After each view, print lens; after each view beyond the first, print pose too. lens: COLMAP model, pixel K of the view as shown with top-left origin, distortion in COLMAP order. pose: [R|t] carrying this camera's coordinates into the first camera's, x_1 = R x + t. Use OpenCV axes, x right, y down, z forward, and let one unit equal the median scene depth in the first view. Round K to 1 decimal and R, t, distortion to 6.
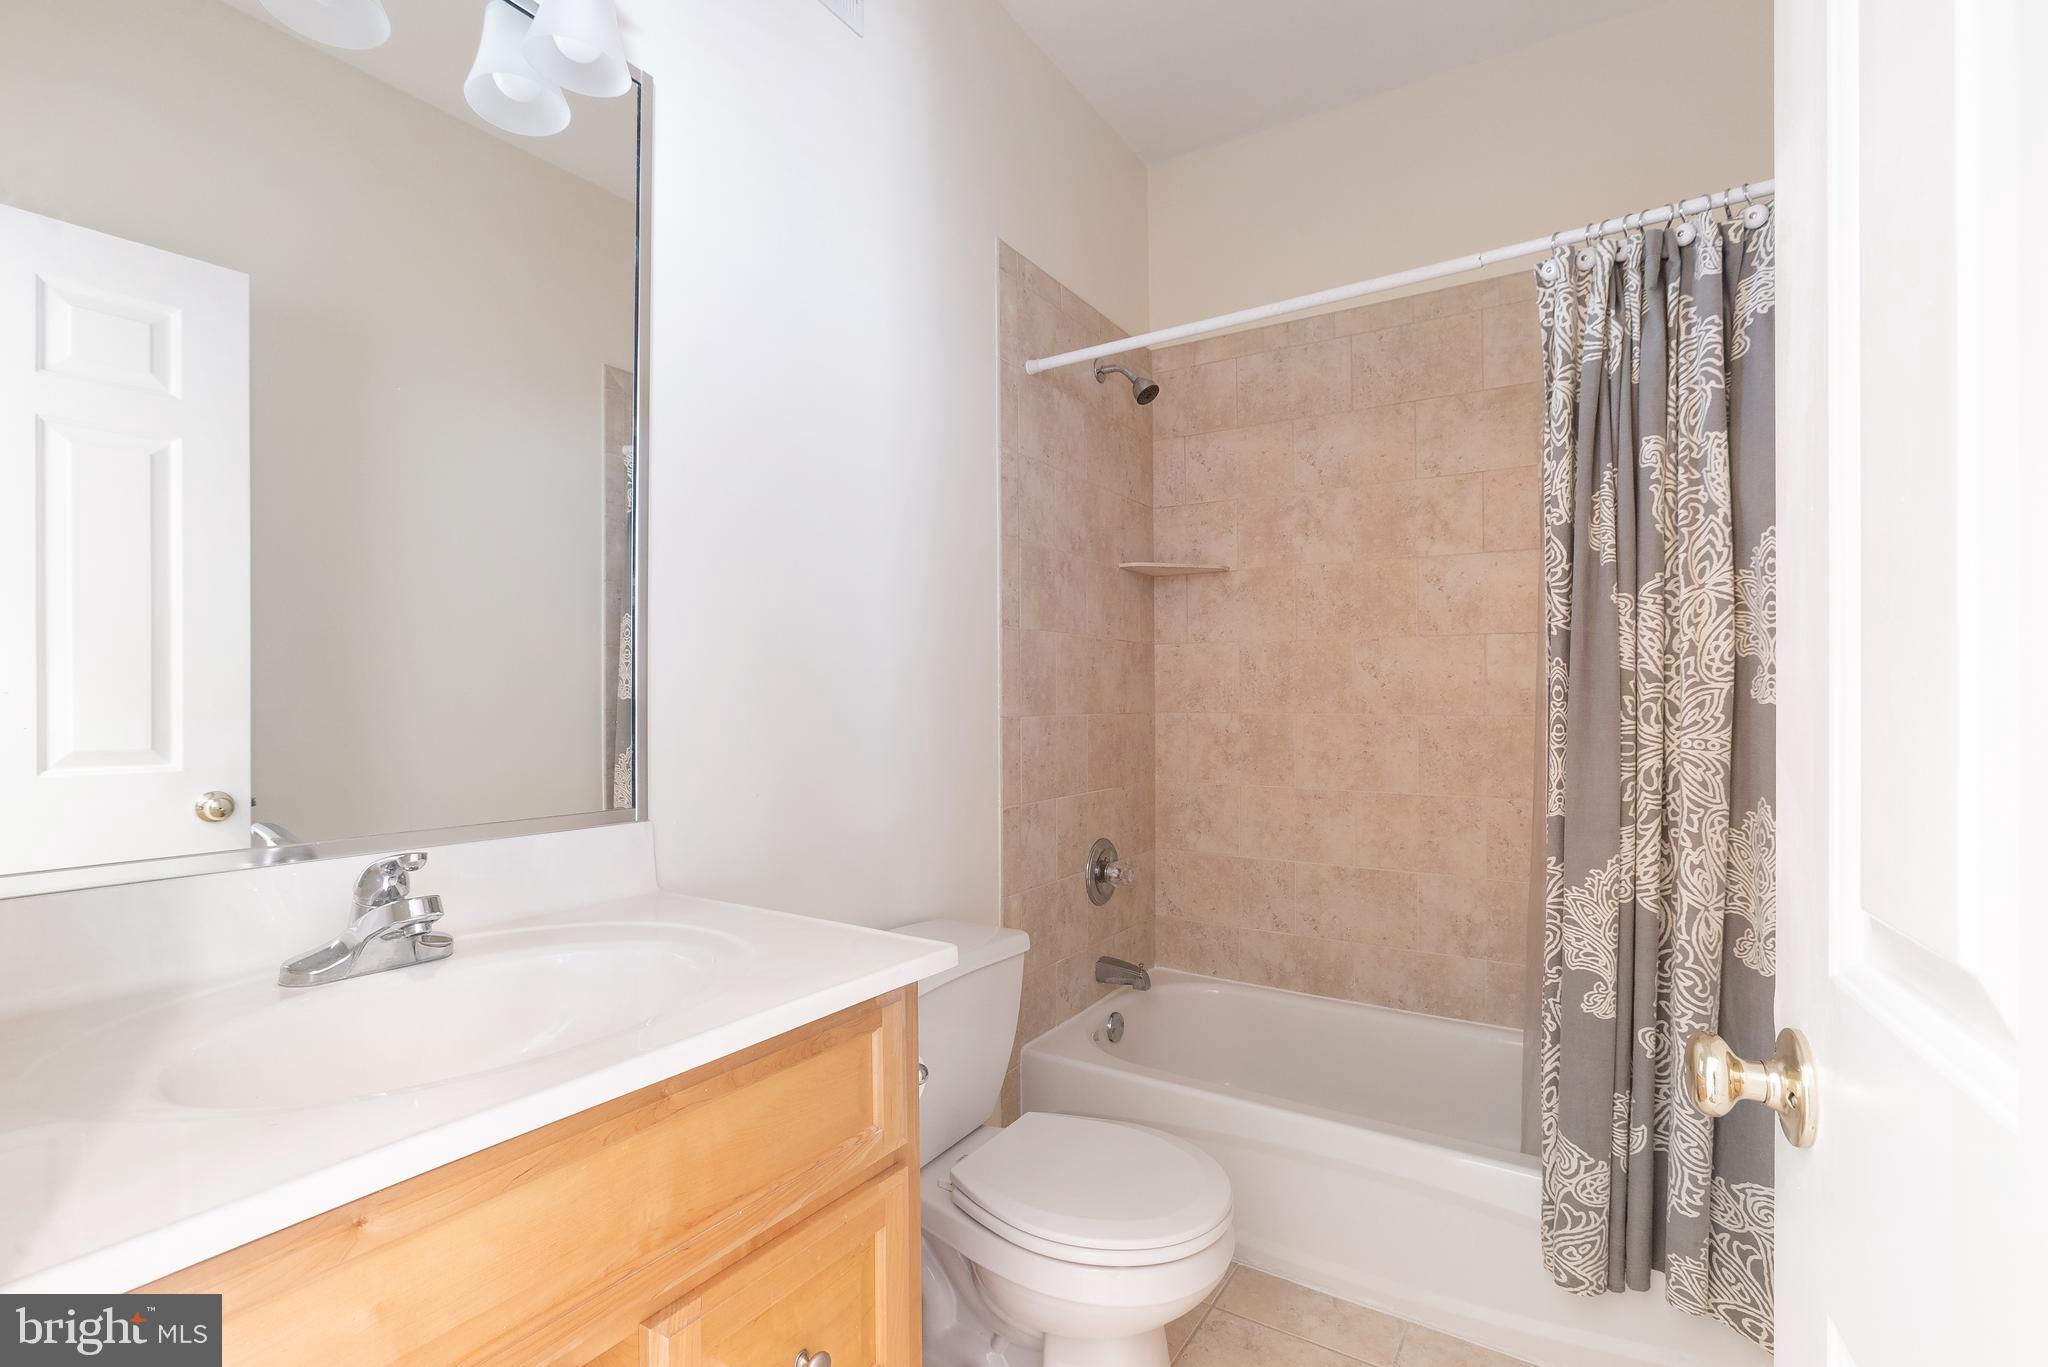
lens RADIAL K [[930.5, 0, 1038.9], [0, 930.5, 679.0], [0, 0, 1]] dist [-0.047097, 0.019367]
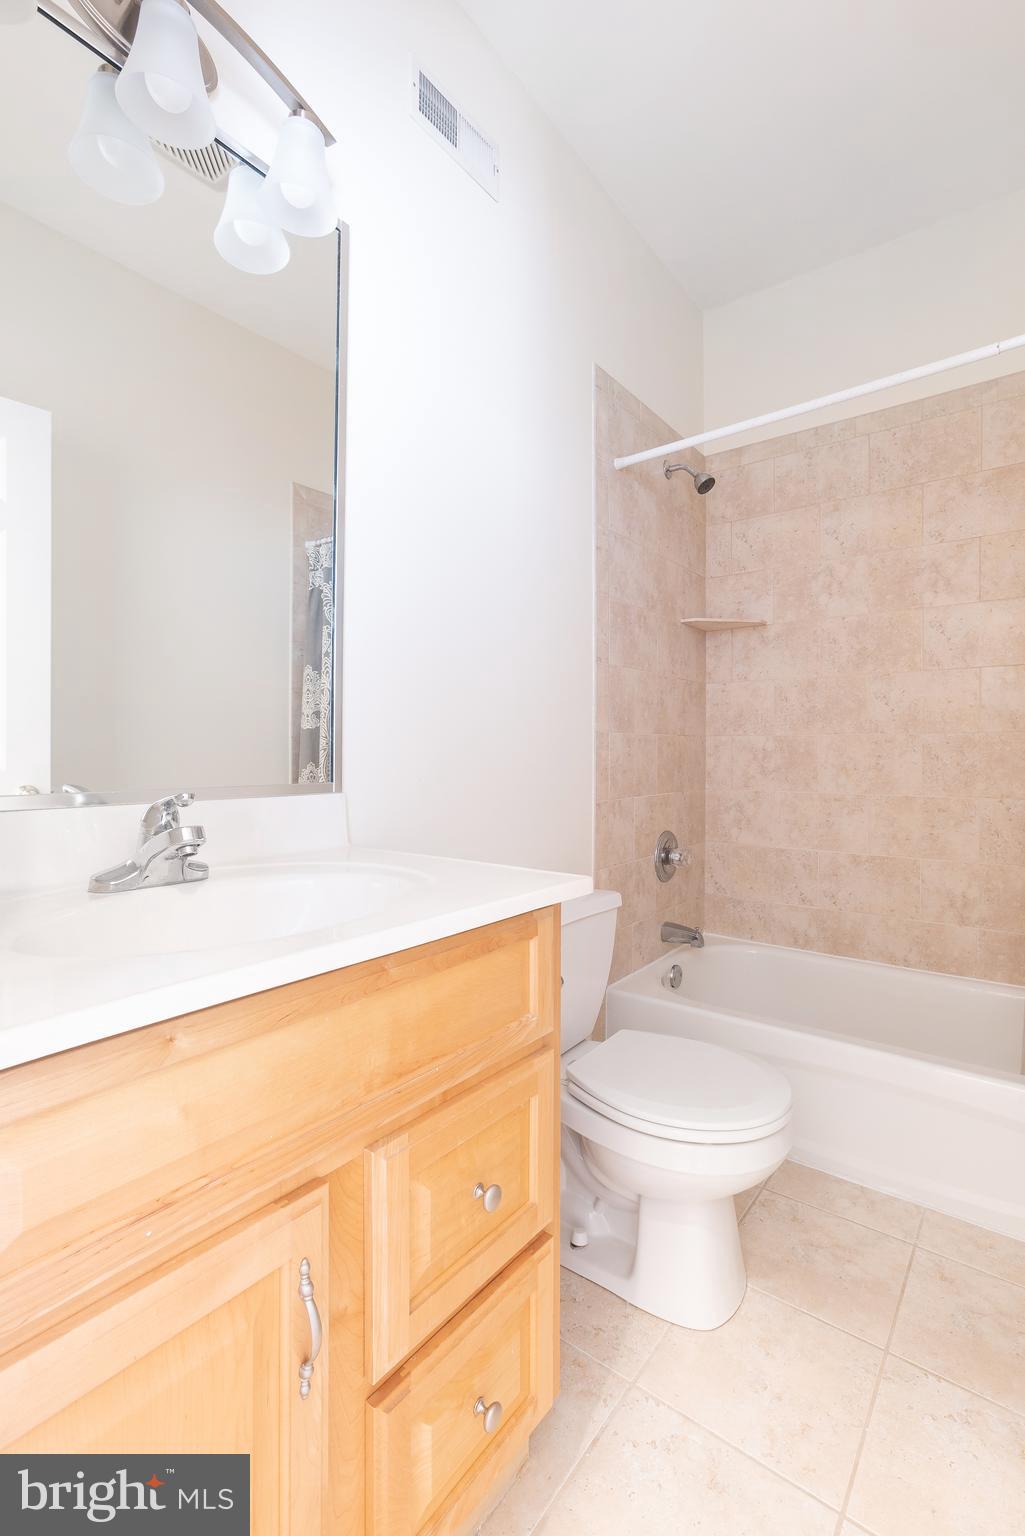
lens RADIAL K [[676.7, 0, 512.9], [0, 676.7, 763.3], [0, 0, 1]] dist [-0.045163, 0.018483]
pose [[0.996485, 0.003526, -0.083702, -0.074087], [-0.002995, 0.999975, 0.006463, 0.077894], [0.083723, -0.006189, 0.996470, 0.042651]]
